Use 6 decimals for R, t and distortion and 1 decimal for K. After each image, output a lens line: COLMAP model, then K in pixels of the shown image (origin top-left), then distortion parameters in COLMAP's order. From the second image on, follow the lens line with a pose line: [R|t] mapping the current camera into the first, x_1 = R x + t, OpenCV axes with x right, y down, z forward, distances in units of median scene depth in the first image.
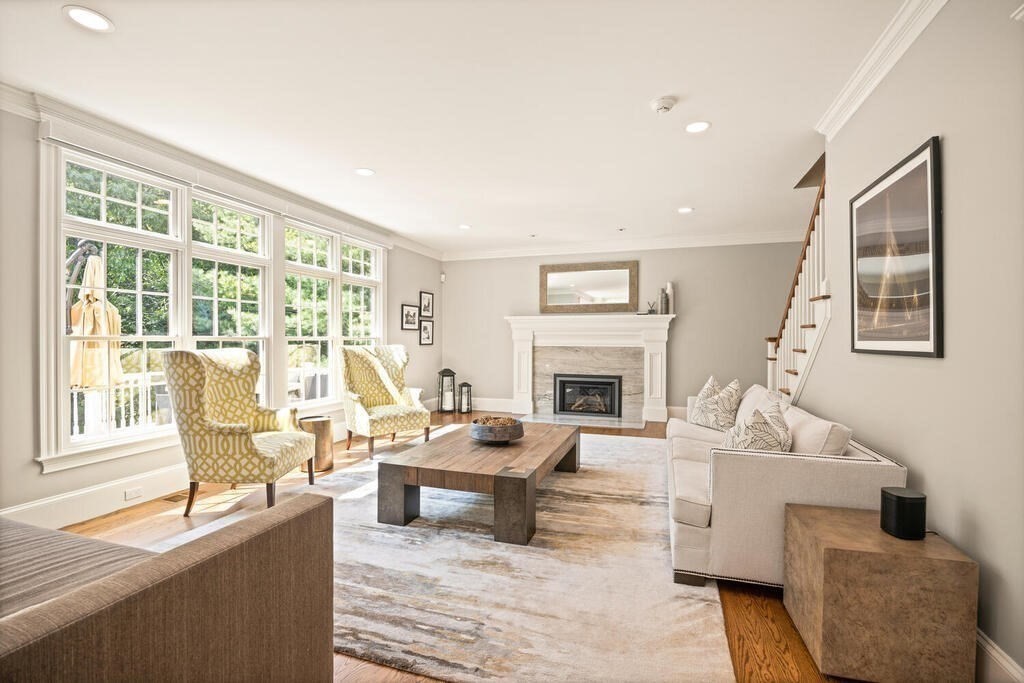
lens RADIAL K [[463.9, 0, 511.1], [0, 463.9, 339.4], [0, 0, 1]] dist [-0.000367, -0.000037]
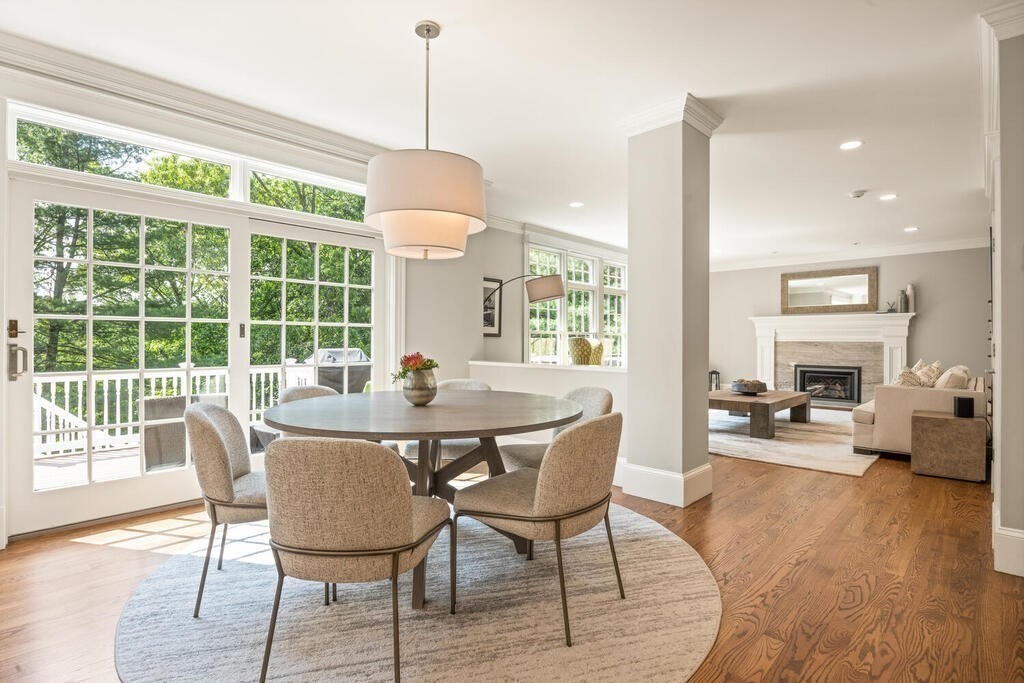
lens RADIAL K [[508.7, 0, 517.4], [0, 508.7, 337.8], [0, 0, 1]] dist [-0.001983, -0.000510]
pose [[0.910585, -0.002919, -0.413312, -0.016978], [-0.001360, 0.999948, -0.010060, 0.020426], [0.413320, 0.009723, 0.910534, -0.509416]]
